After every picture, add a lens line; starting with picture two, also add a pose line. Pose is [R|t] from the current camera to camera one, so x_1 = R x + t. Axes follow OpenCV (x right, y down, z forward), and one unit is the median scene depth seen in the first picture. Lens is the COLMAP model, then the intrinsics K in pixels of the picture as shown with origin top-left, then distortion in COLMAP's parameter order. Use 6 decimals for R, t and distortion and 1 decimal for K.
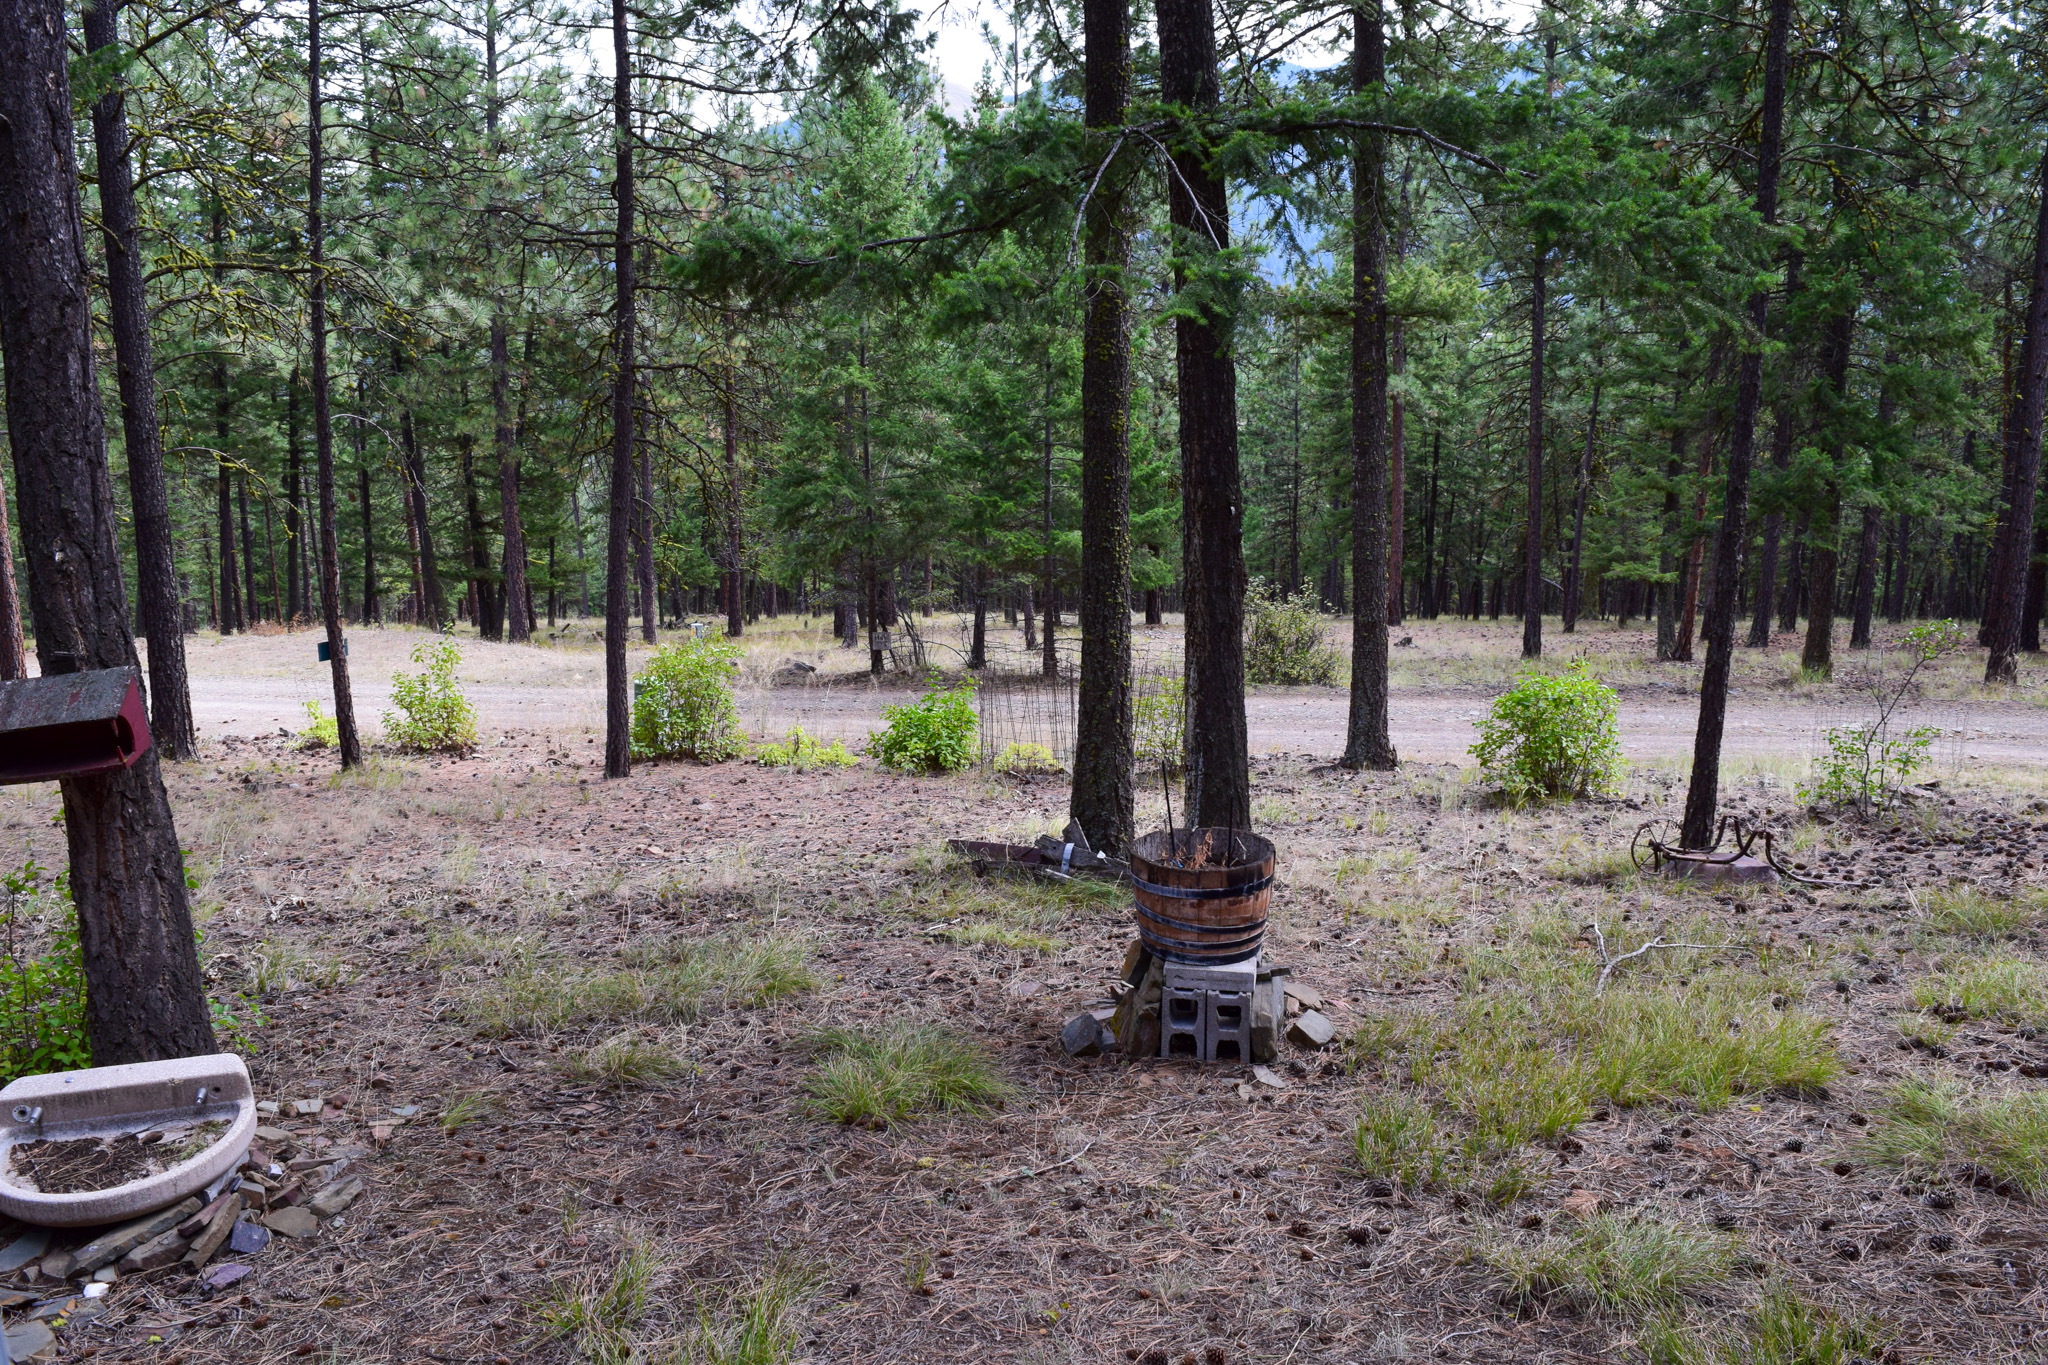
lens RADIAL K [[1614.2, 0, 1023.0], [0, 1614.2, 662.7], [0, 0, 1]] dist [-0.088444, 0.013614]
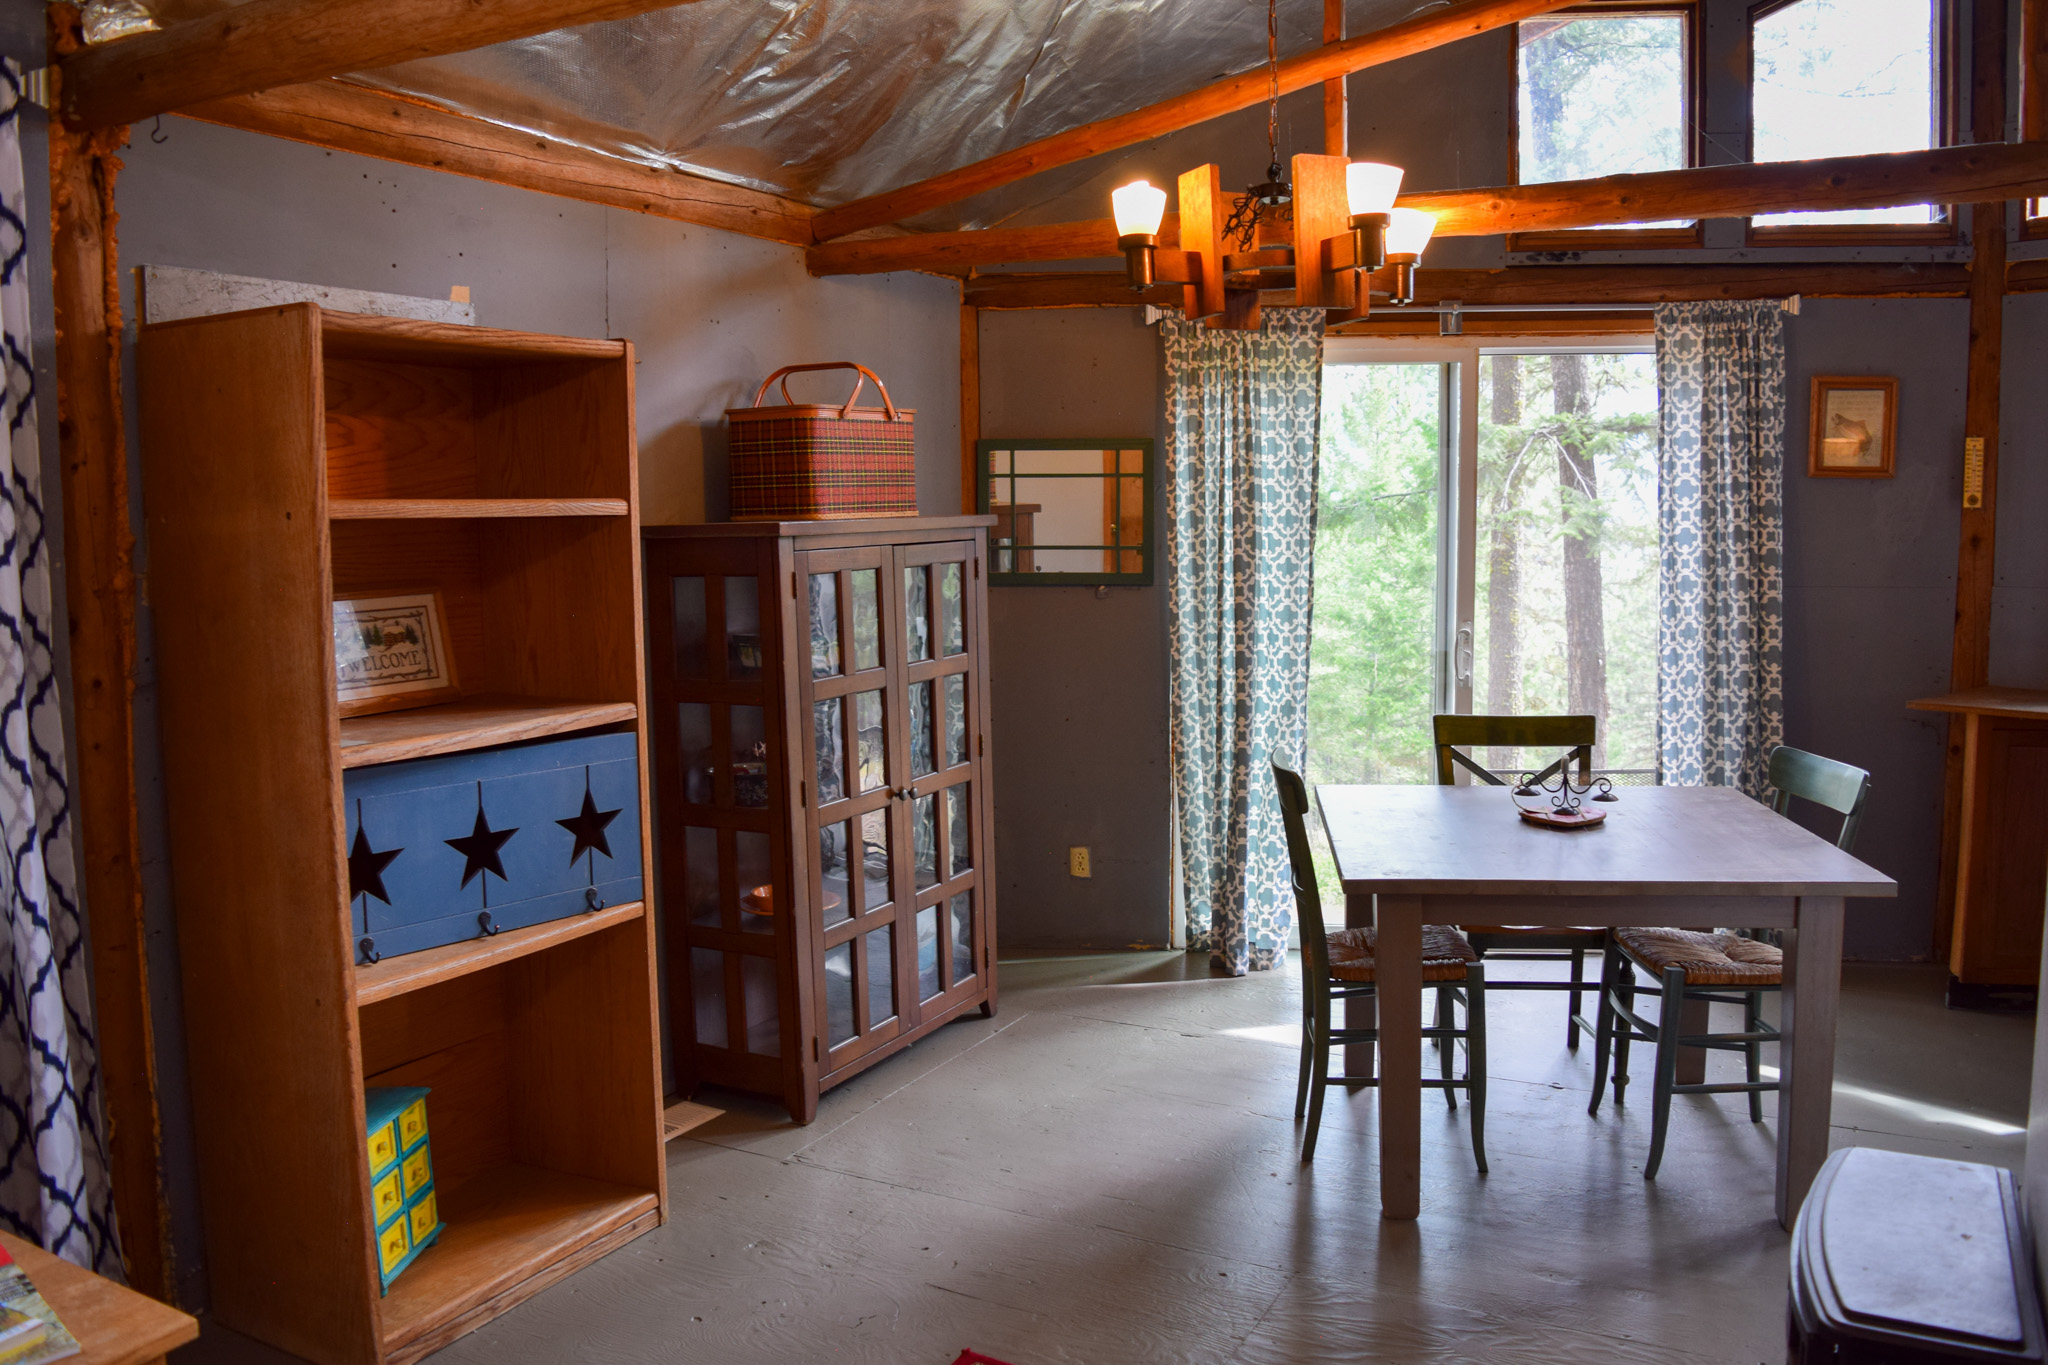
lens RADIAL K [[1614.2, 0, 1023.0], [0, 1614.2, 662.7], [0, 0, 1]] dist [-0.088444, 0.013614]
pose [[0.977107, 0.012797, -0.212362, -0.095875], [-0.043126, 0.989379, -0.138811, 0.157353], [0.208331, 0.144791, 0.967282, -0.669294]]
